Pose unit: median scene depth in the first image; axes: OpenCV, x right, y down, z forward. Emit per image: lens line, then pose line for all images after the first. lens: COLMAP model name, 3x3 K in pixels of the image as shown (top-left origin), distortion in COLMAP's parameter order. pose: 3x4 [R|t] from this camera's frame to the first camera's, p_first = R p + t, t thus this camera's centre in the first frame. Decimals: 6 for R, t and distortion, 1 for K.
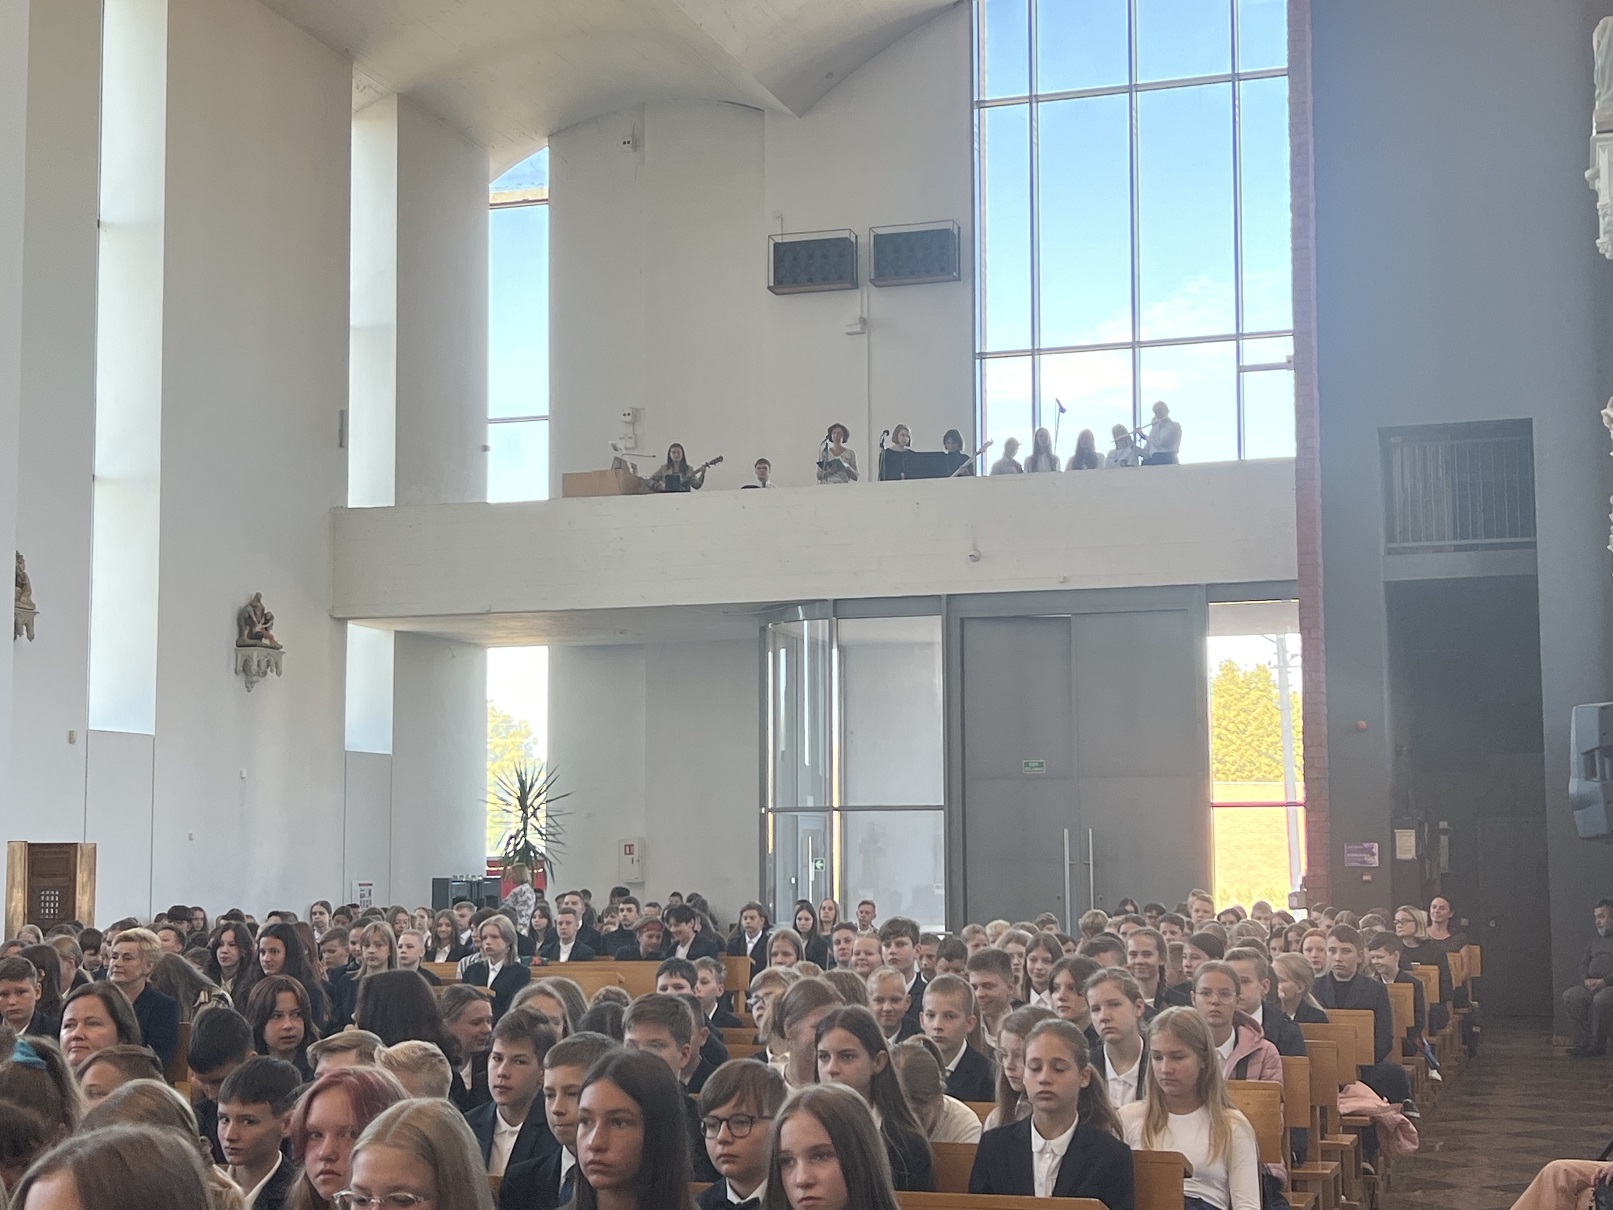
lens RADIAL K [[2384.3, 0, 813.3], [0, 2384.3, 617.6], [0, 0, 1]] dist [0.127617, 0.000000]
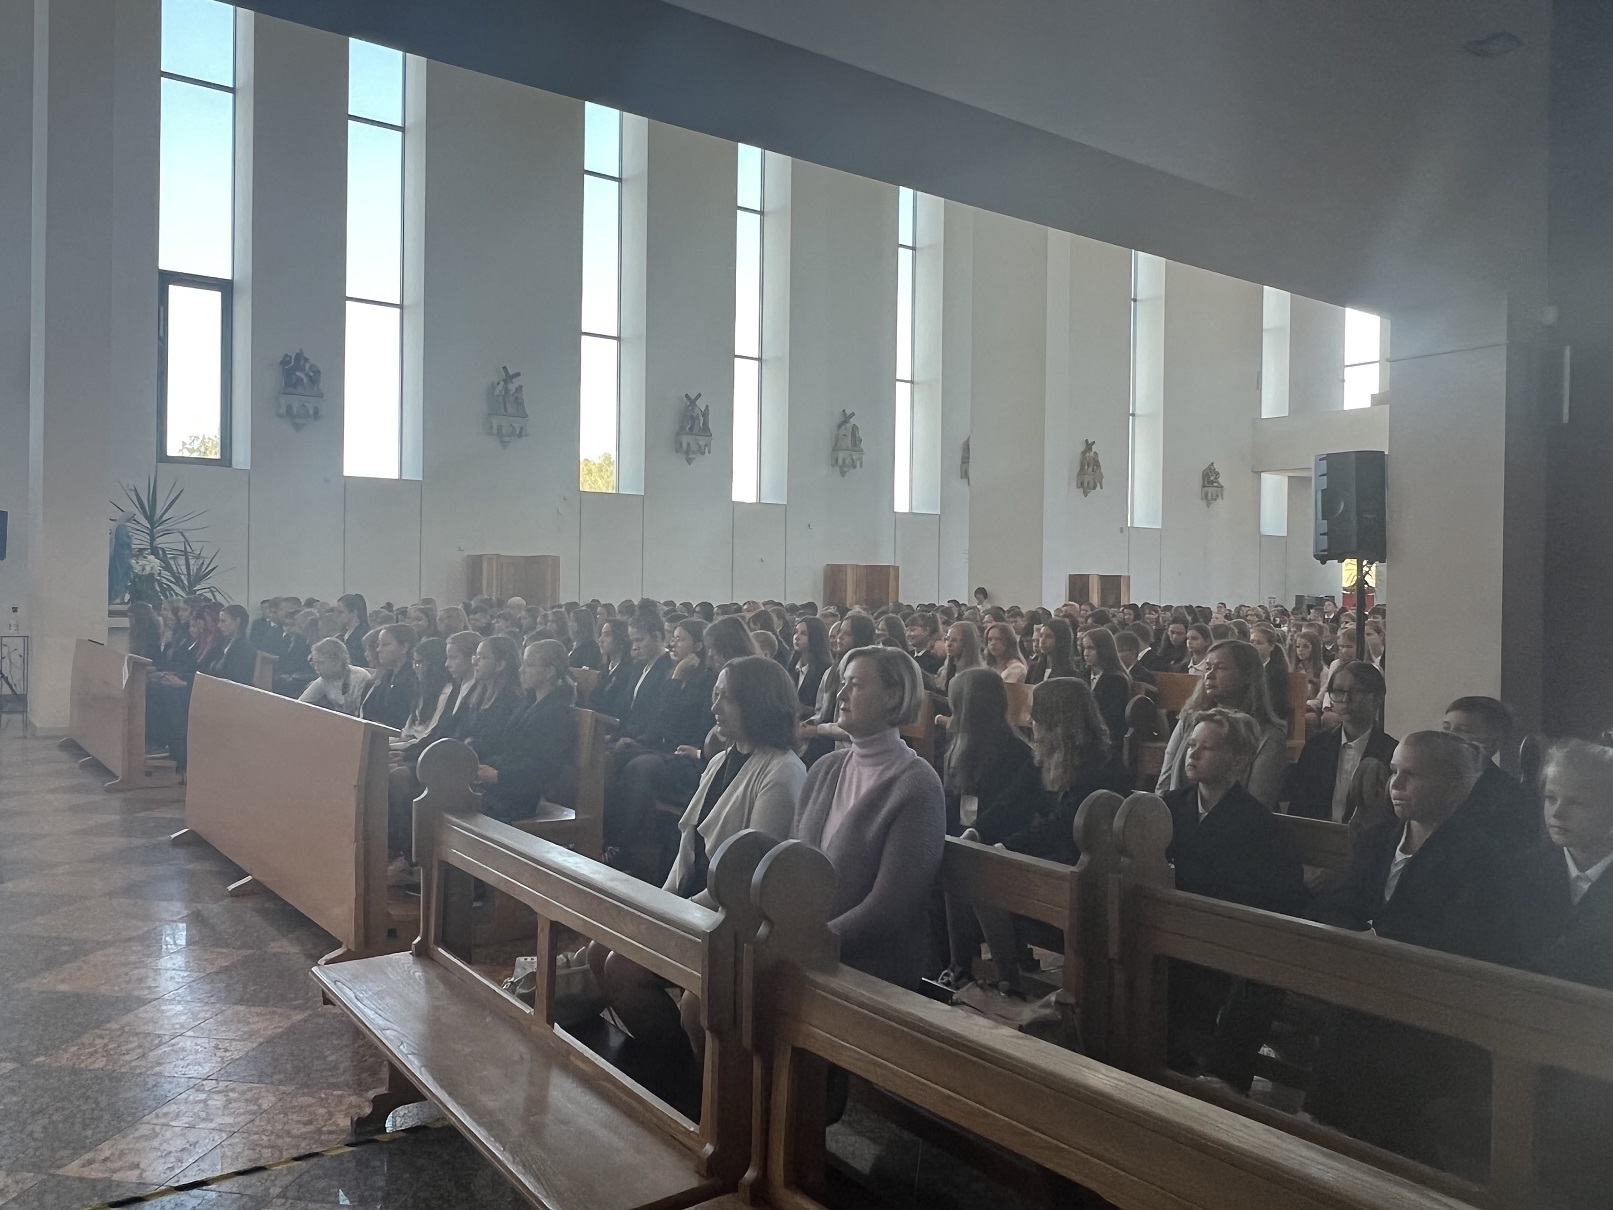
lens RADIAL K [[1215.3, 0, 781.8], [0, 1215.3, 596.7], [0, 0, 1]] dist [0.050269, -0.056848]
pose [[0.807119, 0.021950, -0.589981, 0.107987], [0.041399, 0.994745, 0.093645, -0.008609], [0.588936, -0.100007, 0.801968, -0.123537]]
